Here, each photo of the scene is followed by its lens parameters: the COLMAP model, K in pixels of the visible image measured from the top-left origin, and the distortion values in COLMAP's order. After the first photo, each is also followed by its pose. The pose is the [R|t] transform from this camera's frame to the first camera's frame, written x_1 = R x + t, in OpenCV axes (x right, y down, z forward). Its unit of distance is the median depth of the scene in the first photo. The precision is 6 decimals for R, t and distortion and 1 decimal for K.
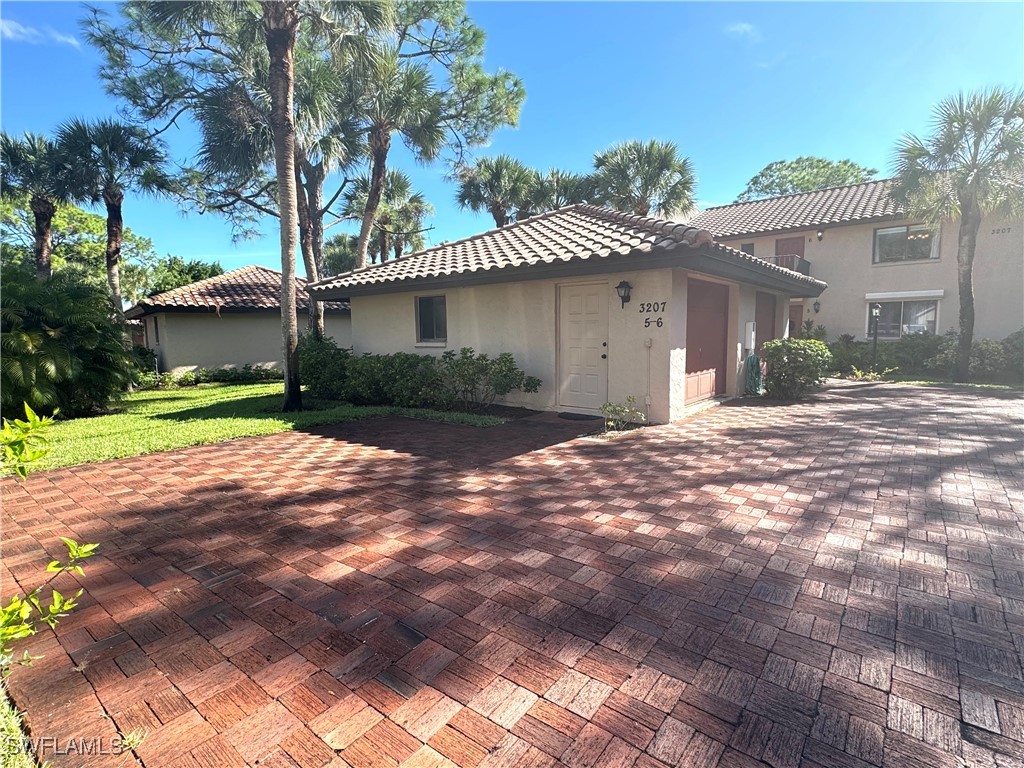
lens RADIAL K [[511.7, 0, 506.2], [0, 511.7, 380.9], [0, 0, 1]] dist [-0.004418, -0.000631]
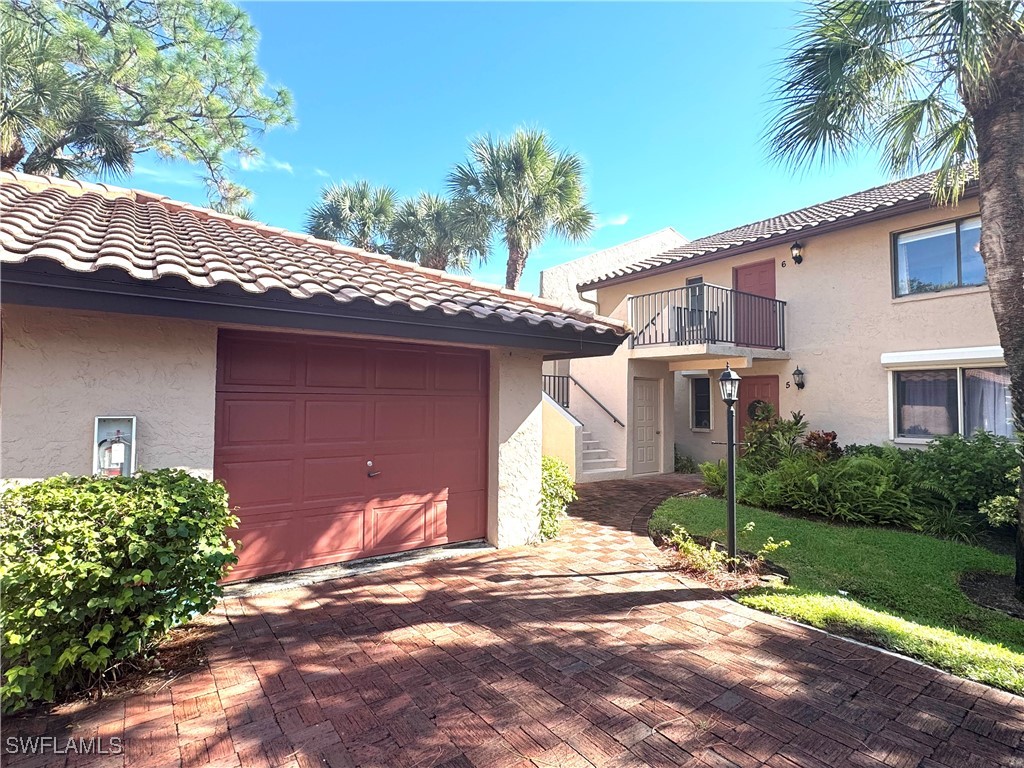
lens RADIAL K [[511.7, 0, 506.2], [0, 511.7, 380.9], [0, 0, 1]] dist [-0.004418, -0.000631]
pose [[0.966547, 0.007701, -0.256374, 0.468201], [-0.042796, 0.990379, -0.131594, -0.058871], [0.252894, 0.138164, 0.957578, 0.409404]]
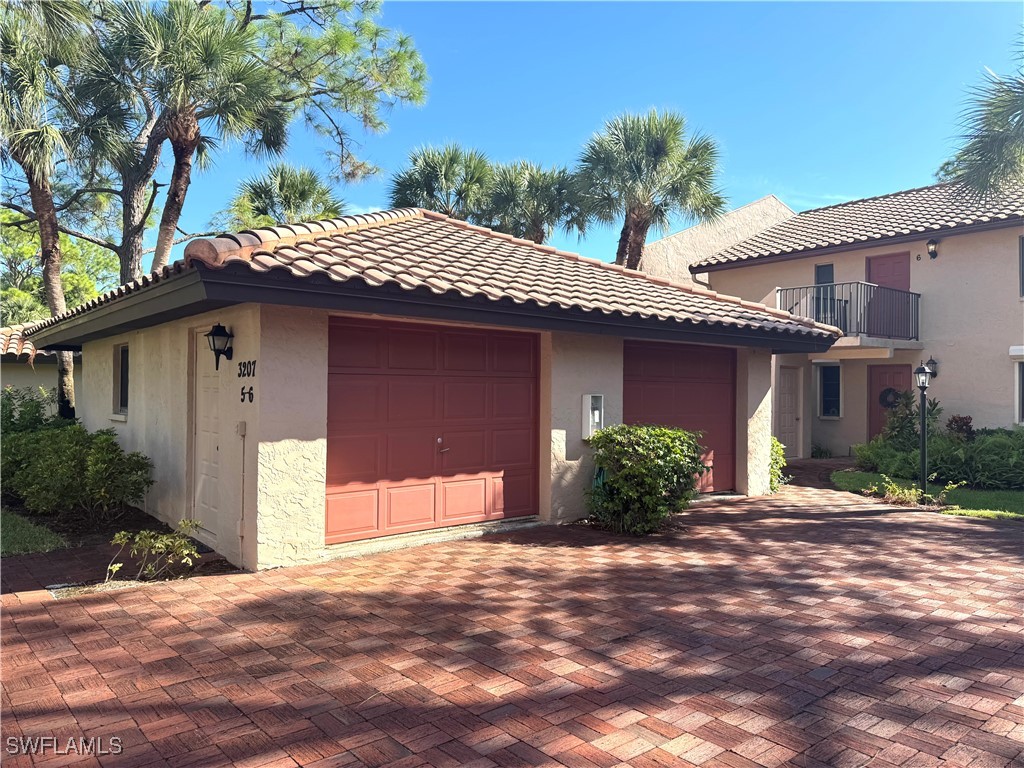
lens RADIAL K [[720.5, 0, 512.0], [0, 720.5, 384.0], [0, 0, 1]] dist [0.058749, -0.077663]
pose [[0.981799, 0.019545, -0.188913, 0.308699], [-0.039829, 0.993760, -0.104182, -0.021178], [0.185698, 0.109811, 0.976452, 0.098555]]
